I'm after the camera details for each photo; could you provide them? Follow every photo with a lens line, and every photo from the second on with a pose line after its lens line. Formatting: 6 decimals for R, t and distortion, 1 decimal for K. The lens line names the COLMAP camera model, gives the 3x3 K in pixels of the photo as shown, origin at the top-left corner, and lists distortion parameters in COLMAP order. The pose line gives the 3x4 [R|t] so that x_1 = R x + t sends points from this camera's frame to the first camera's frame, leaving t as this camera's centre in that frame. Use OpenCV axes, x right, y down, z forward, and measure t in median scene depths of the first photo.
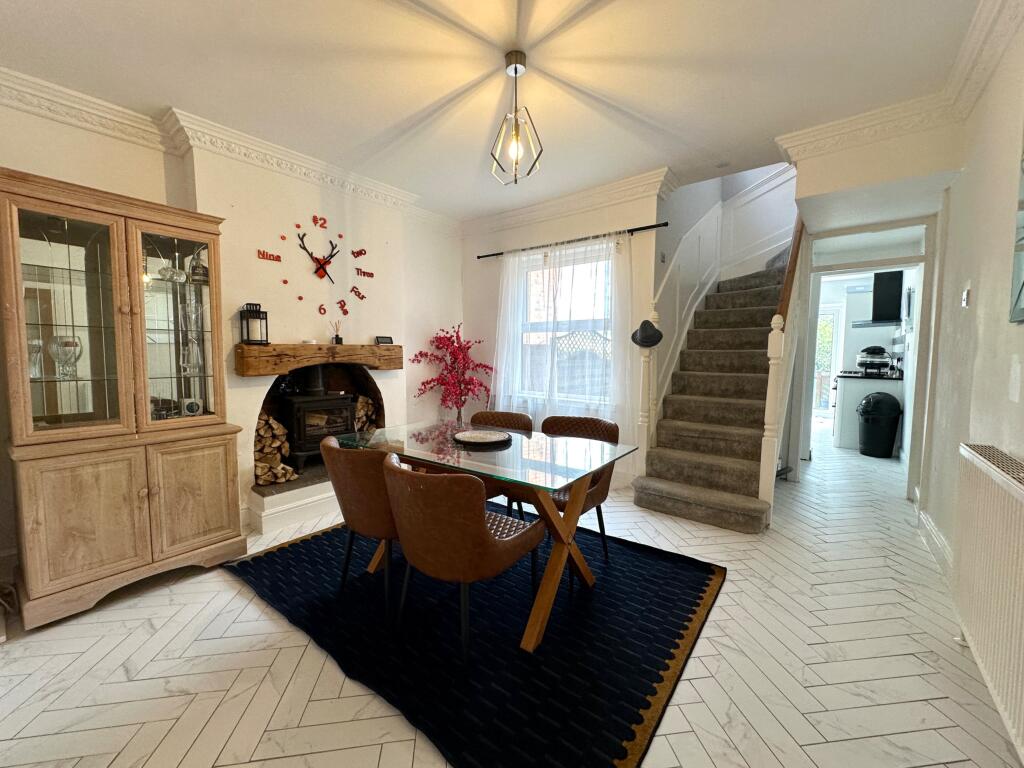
lens RADIAL K [[410.8, 0, 513.2], [0, 410.8, 381.3], [0, 0, 1]] dist [0.000075, 0.000056]
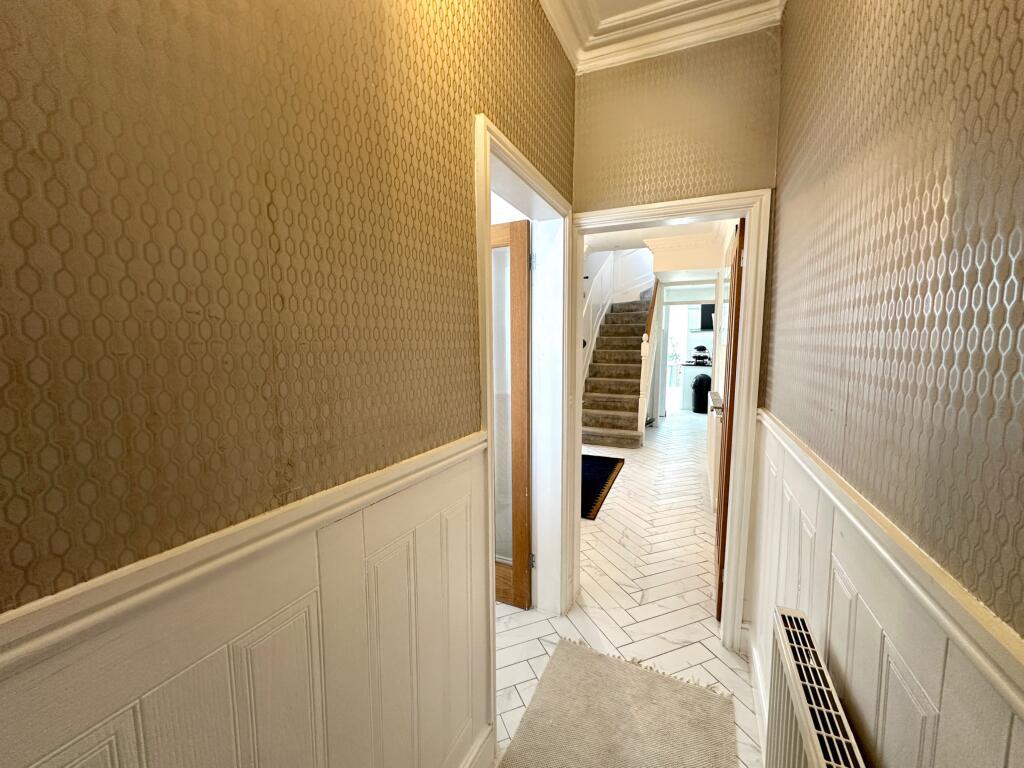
lens RADIAL K [[410.8, 0, 510.4], [0, 410.8, 383.6], [0, 0, 1]] dist [0.000075, 0.000056]
pose [[0.970033, -0.025489, 0.241632, -0.351523], [0.018643, 0.999358, 0.030579, 0.000105], [-0.242256, -0.025158, 0.969886, -0.572336]]
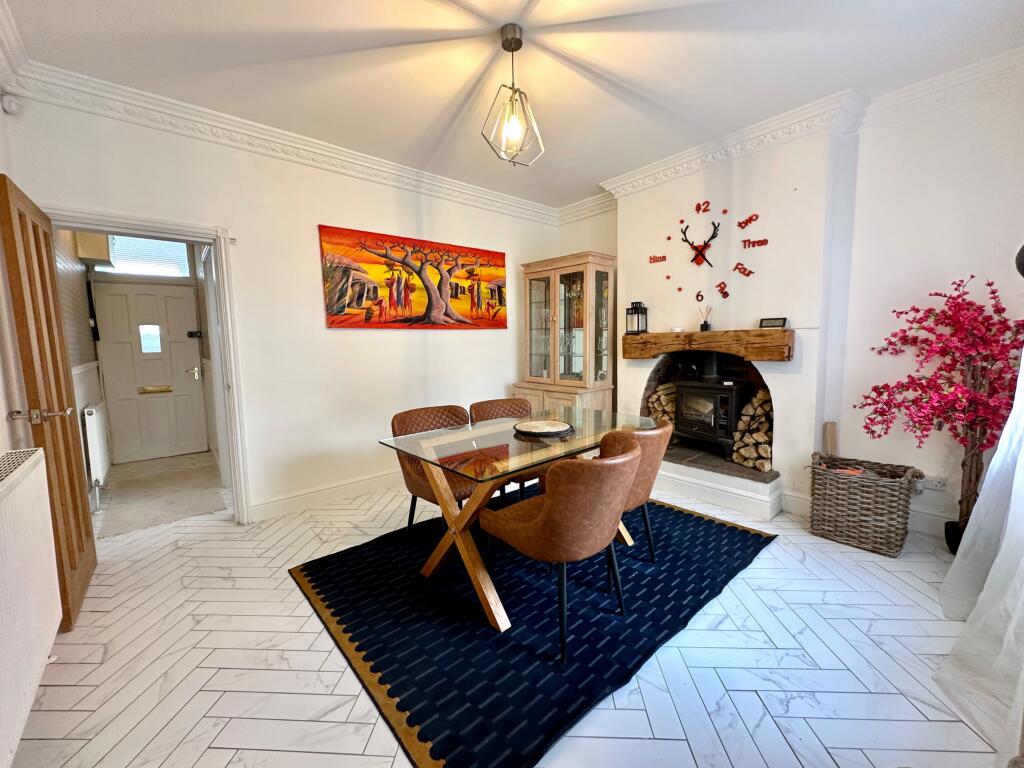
lens RADIAL K [[410.8, 0, 513.6], [0, 410.8, 382.0], [0, 0, 1]] dist [0.000075, 0.000056]
pose [[-0.185661, 0.100943, -0.977415, 0.598052], [-0.053621, 0.992186, 0.112653, -0.055284], [0.981150, 0.073325, -0.178798, 0.729753]]
